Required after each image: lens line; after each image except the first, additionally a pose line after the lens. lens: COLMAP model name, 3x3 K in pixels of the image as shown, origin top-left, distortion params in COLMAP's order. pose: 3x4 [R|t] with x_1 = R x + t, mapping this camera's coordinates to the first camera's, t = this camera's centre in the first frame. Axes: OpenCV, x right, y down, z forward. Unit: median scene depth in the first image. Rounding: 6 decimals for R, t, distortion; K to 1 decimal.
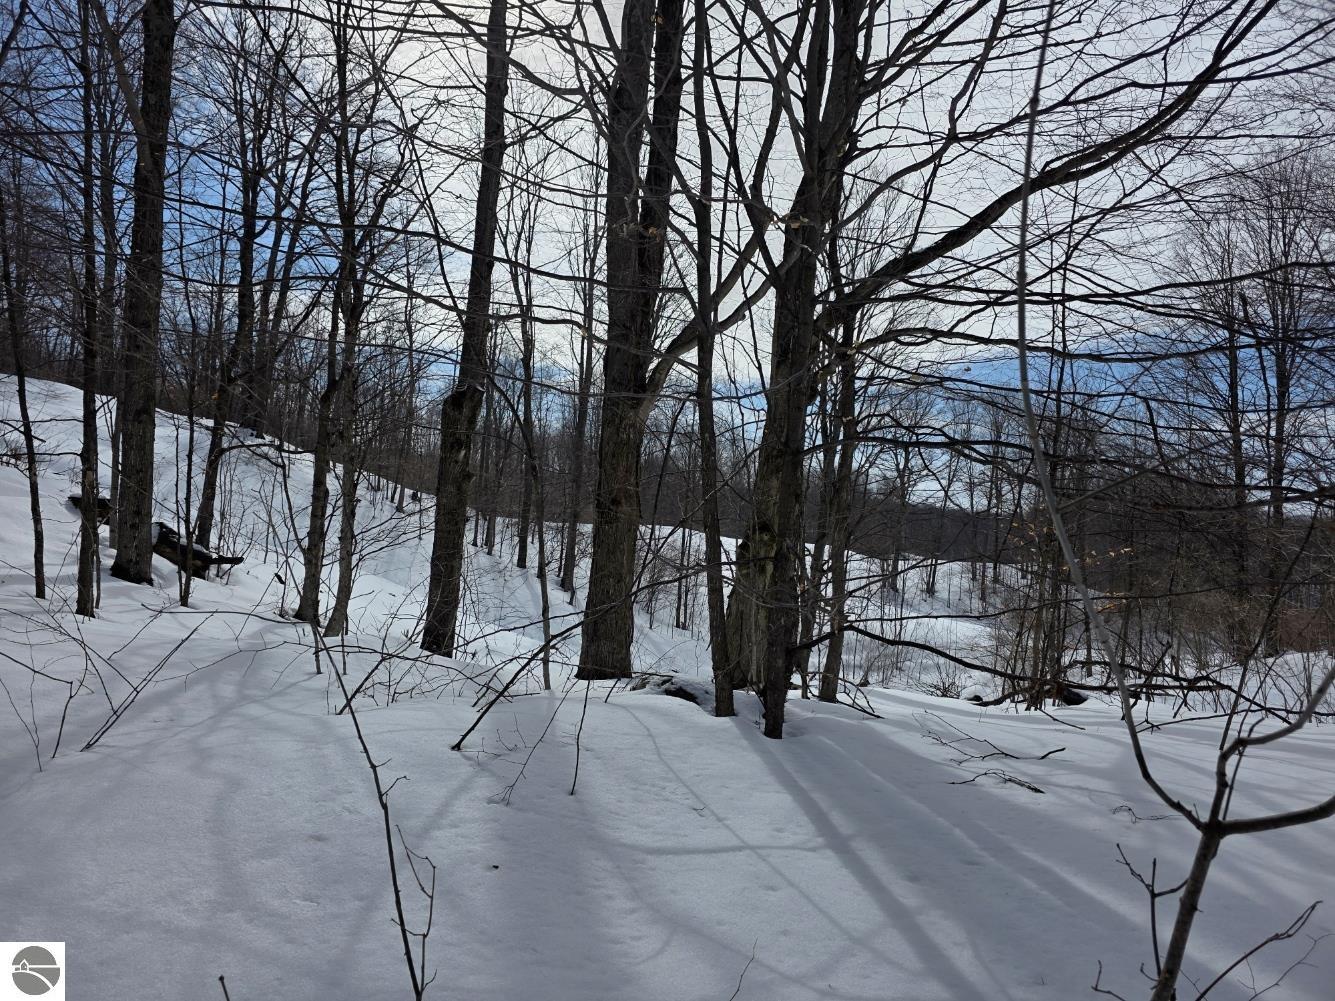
lens RADIAL K [[886.5, 0, 660.3], [0, 886.5, 494.3], [0, 0, 1]] dist [0.045560, -0.043370]
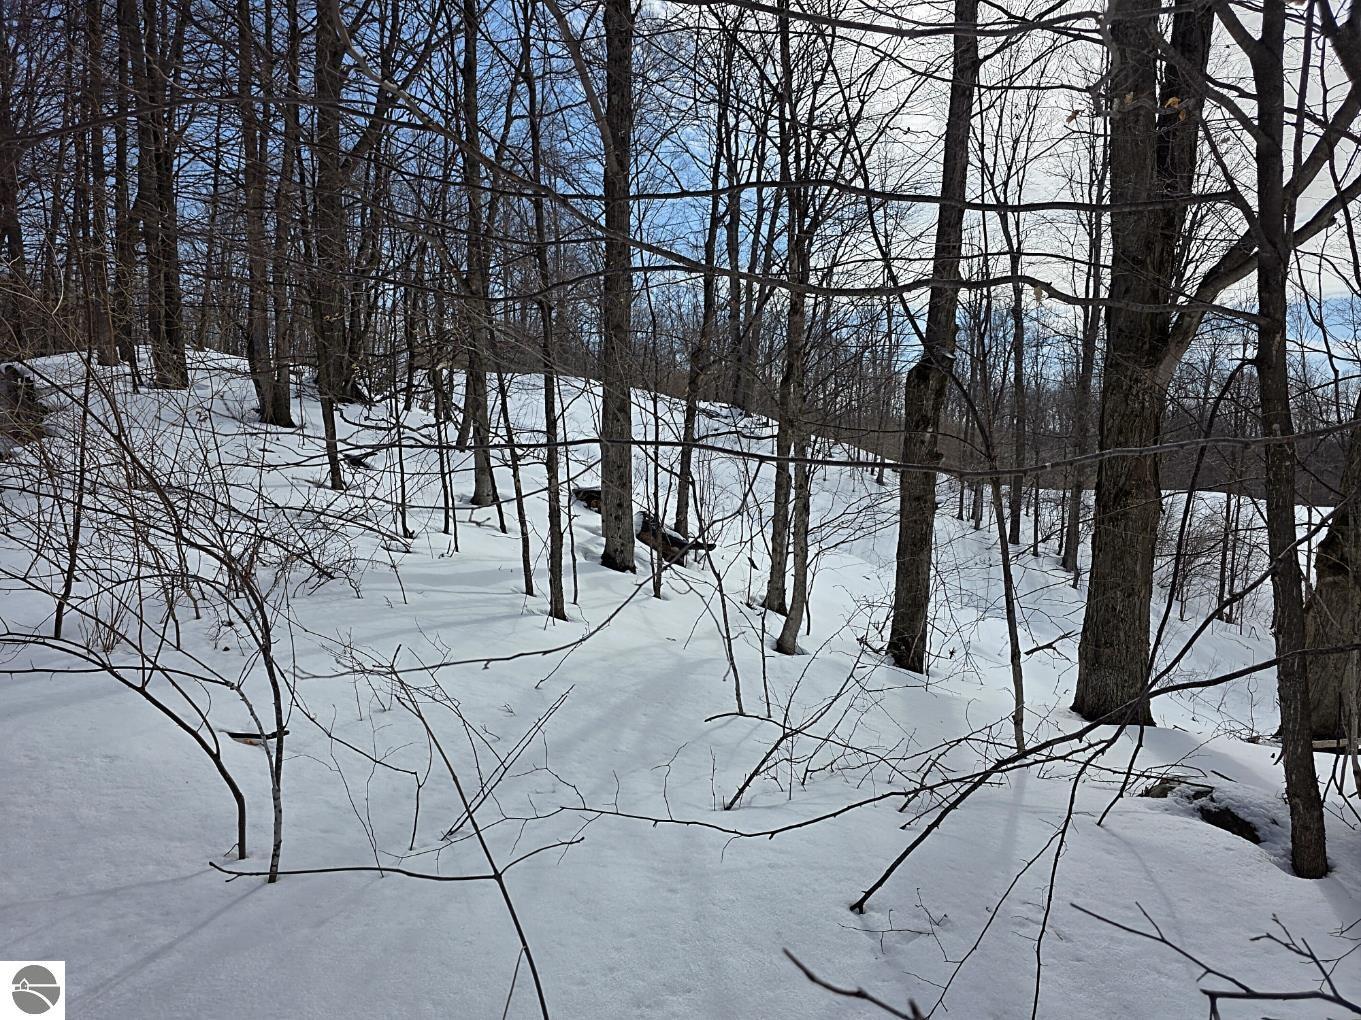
lens RADIAL K [[903.8, 0, 669.1], [0, 903.8, 515.8], [0, 0, 1]] dist [0.045560, -0.043370]
pose [[0.866676, -0.001074, -0.498870, 0.001180], [0.032231, 0.998029, 0.053847, -0.022776], [0.497829, -0.062747, 0.865002, 0.102680]]
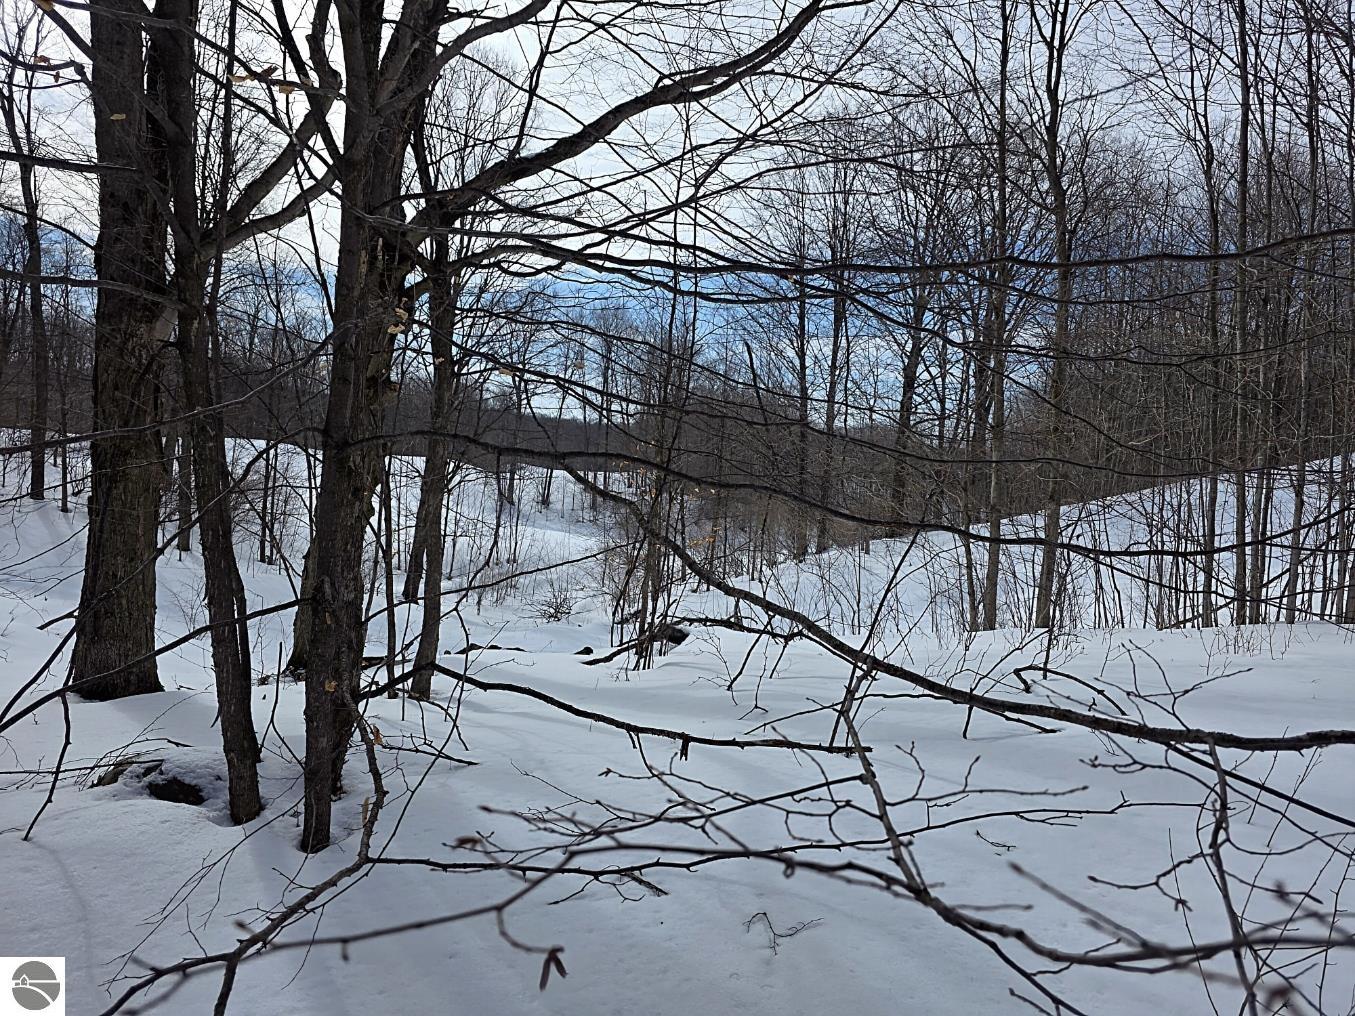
lens RADIAL K [[899.8, 0, 688.2], [0, 899.8, 498.0], [0, 0, 1]] dist [0.045560, -0.043370]
pose [[0.900019, -0.028571, 0.434913, 0.036880], [-0.017366, 0.994706, 0.101284, -0.033040], [-0.435505, -0.098710, 0.894758, 0.107435]]
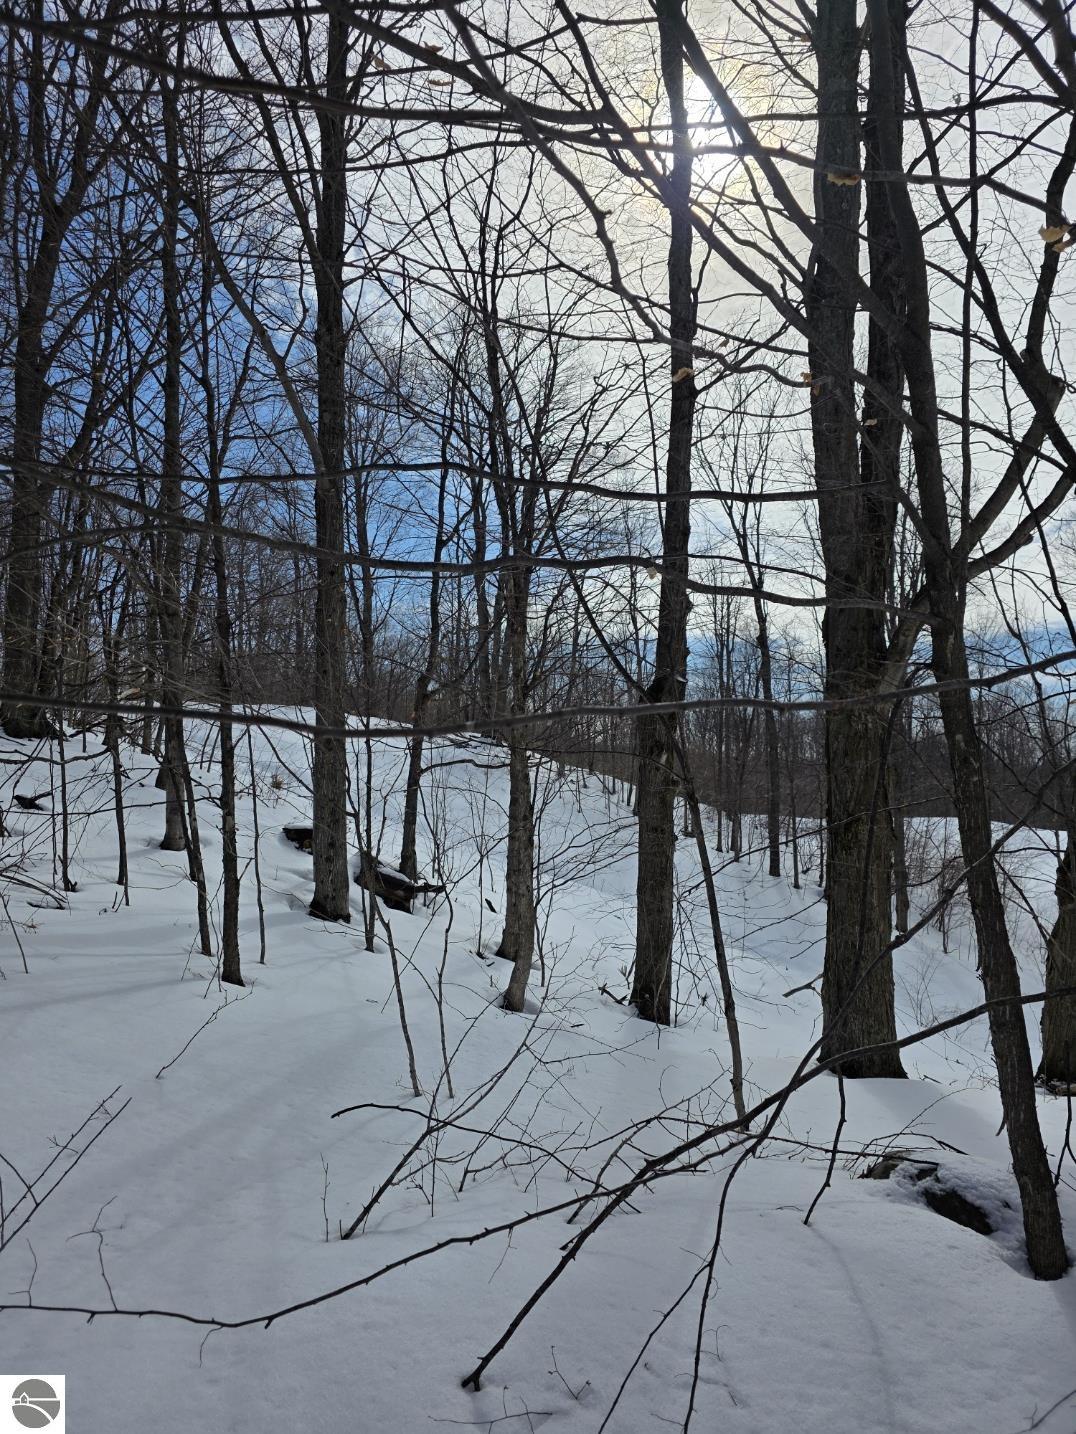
lens RADIAL K [[952.3, 0, 528.9], [0, 952.3, 718.3], [0, 0, 1]] dist [0.045560, -0.043370]
pose [[0.914592, -0.080814, -0.396219, 0.019614], [0.052097, 0.995209, -0.082730, -0.018911], [0.401007, 0.055023, 0.914421, 0.151330]]
